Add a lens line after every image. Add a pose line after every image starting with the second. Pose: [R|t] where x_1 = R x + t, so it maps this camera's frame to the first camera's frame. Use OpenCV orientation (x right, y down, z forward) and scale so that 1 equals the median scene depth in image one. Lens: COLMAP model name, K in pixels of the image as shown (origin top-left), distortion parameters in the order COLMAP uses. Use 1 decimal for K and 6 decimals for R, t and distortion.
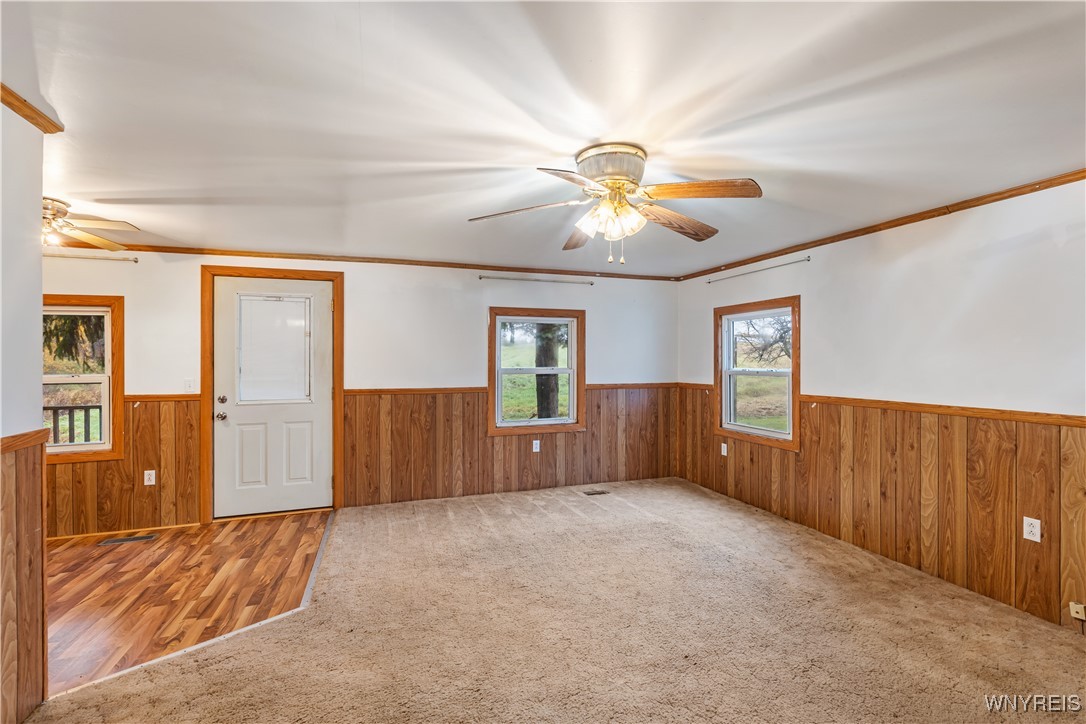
lens RADIAL K [[495.1, 0, 547.7], [0, 495.1, 360.8], [0, 0, 1]] dist [-0.002990, -0.000856]
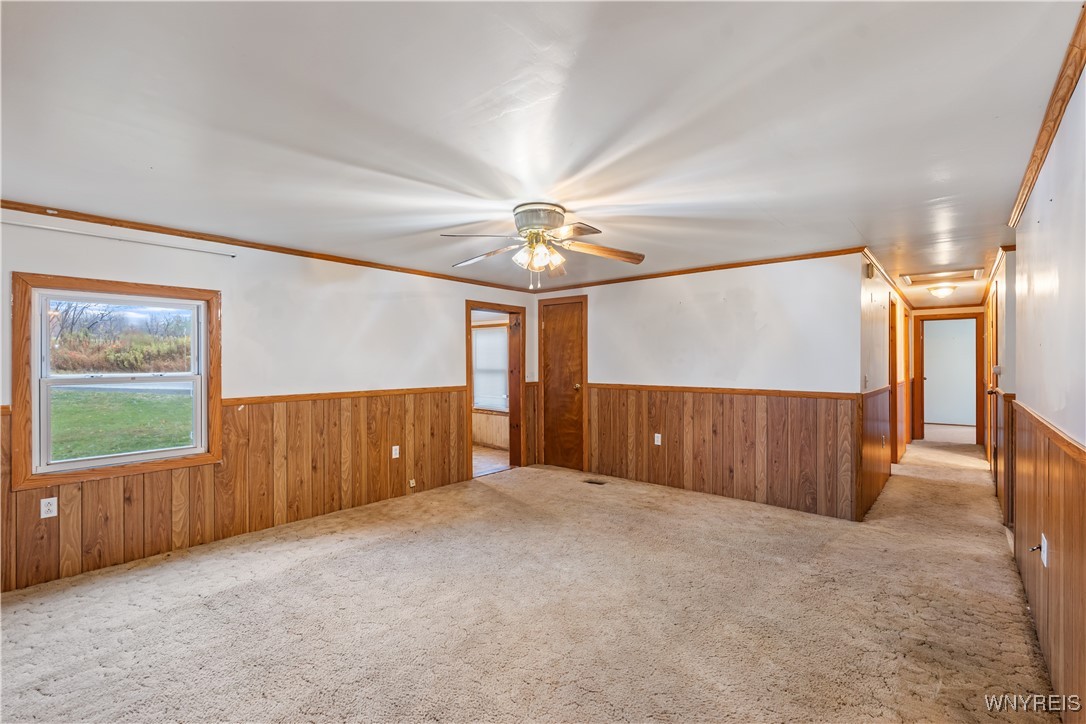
lens RADIAL K [[495.1, 0, 547.7], [0, 495.1, 360.8], [0, 0, 1]] dist [-0.002990, -0.000856]
pose [[-0.521655, 0.001497, 0.853155, -0.732989], [0.003569, 0.999994, 0.000428, -0.001790], [-0.853149, 0.003268, -0.521657, 1.185558]]
